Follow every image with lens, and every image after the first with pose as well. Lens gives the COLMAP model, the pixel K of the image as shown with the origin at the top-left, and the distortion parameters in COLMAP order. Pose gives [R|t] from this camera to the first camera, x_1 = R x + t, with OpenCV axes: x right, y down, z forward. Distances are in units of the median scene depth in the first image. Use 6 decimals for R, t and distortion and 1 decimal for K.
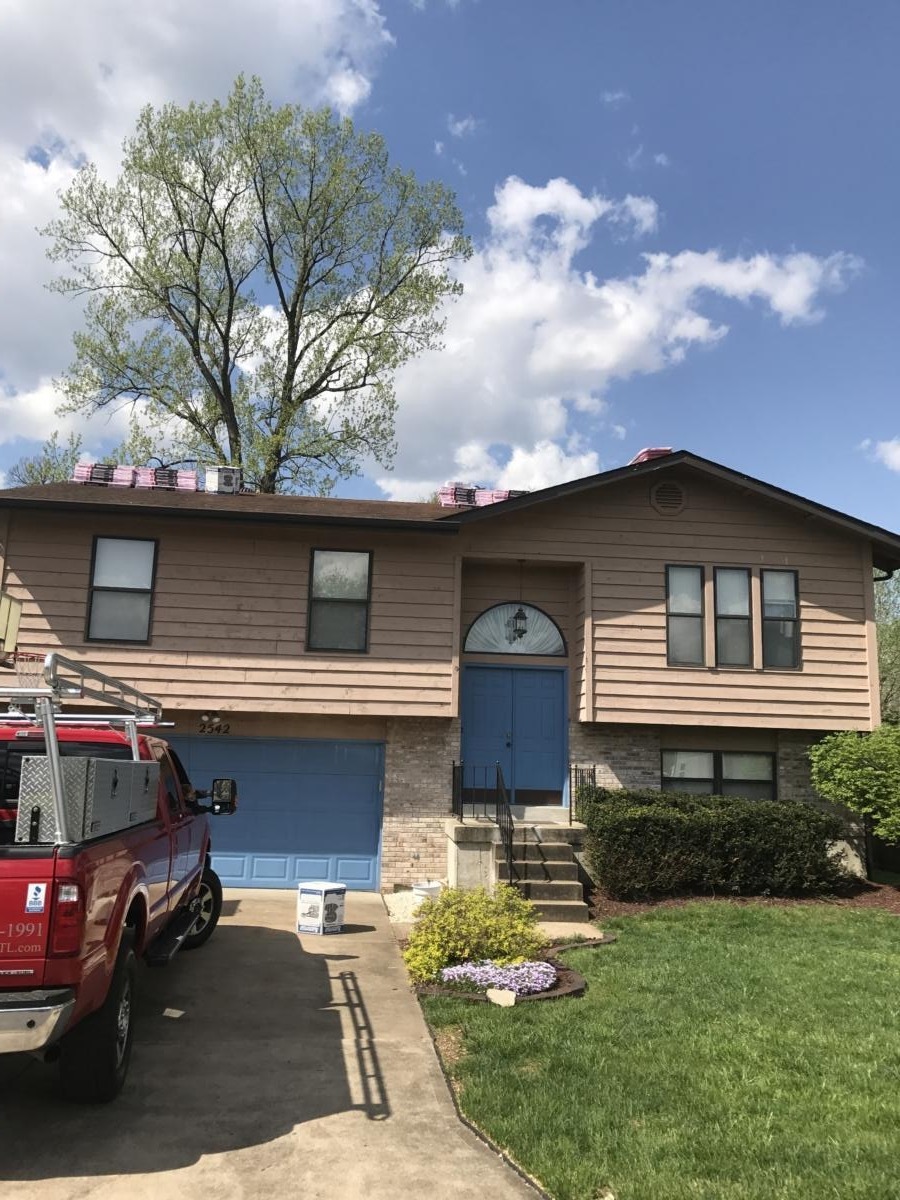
lens RADIAL K [[1000.7, 0, 458.0], [0, 1000.7, 596.0], [0, 0, 1]] dist [0.049525, -0.072149]
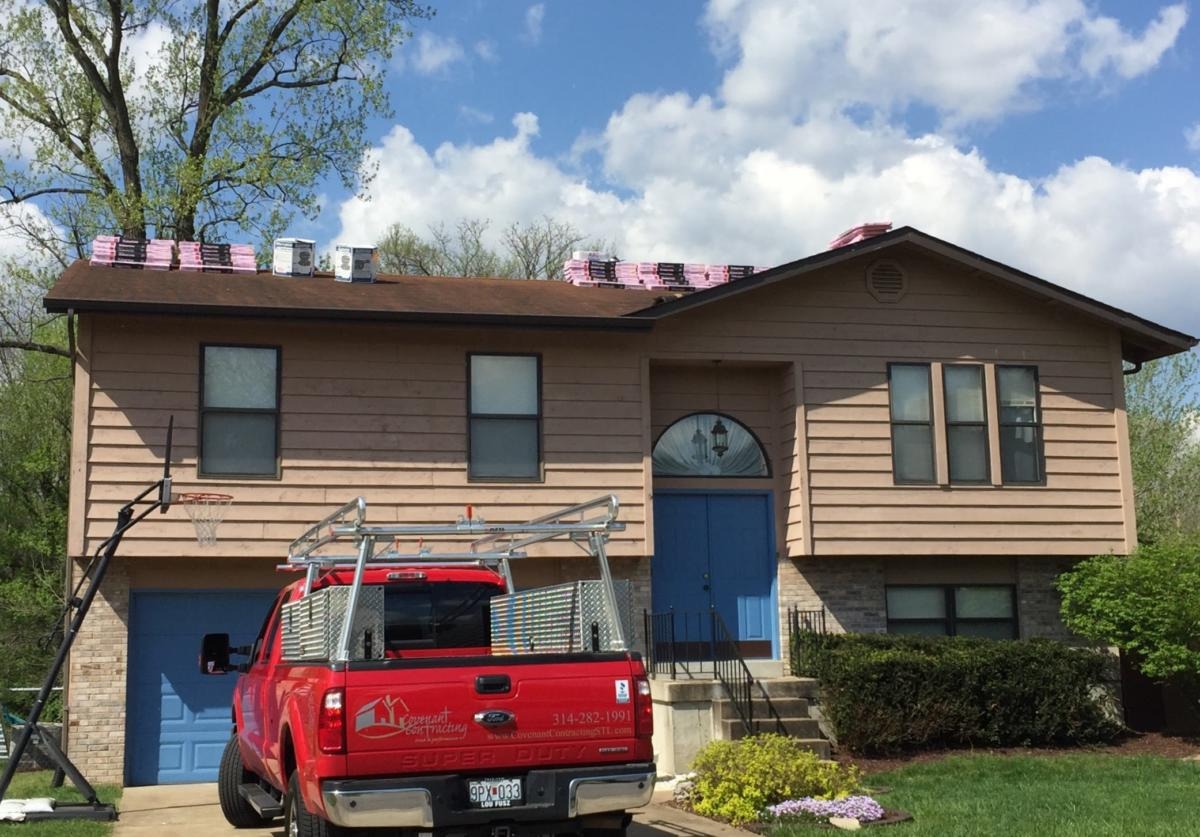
lens RADIAL K [[1623.5, 0, 582.6], [0, 1623.5, 387.3], [0, 0, 1]] dist [0.062511, 0.000000]
pose [[0.991014, -0.023141, 0.131740, -0.225109], [0.022029, 0.999708, 0.009892, -0.030395], [-0.131931, -0.006901, 0.991235, -0.306778]]
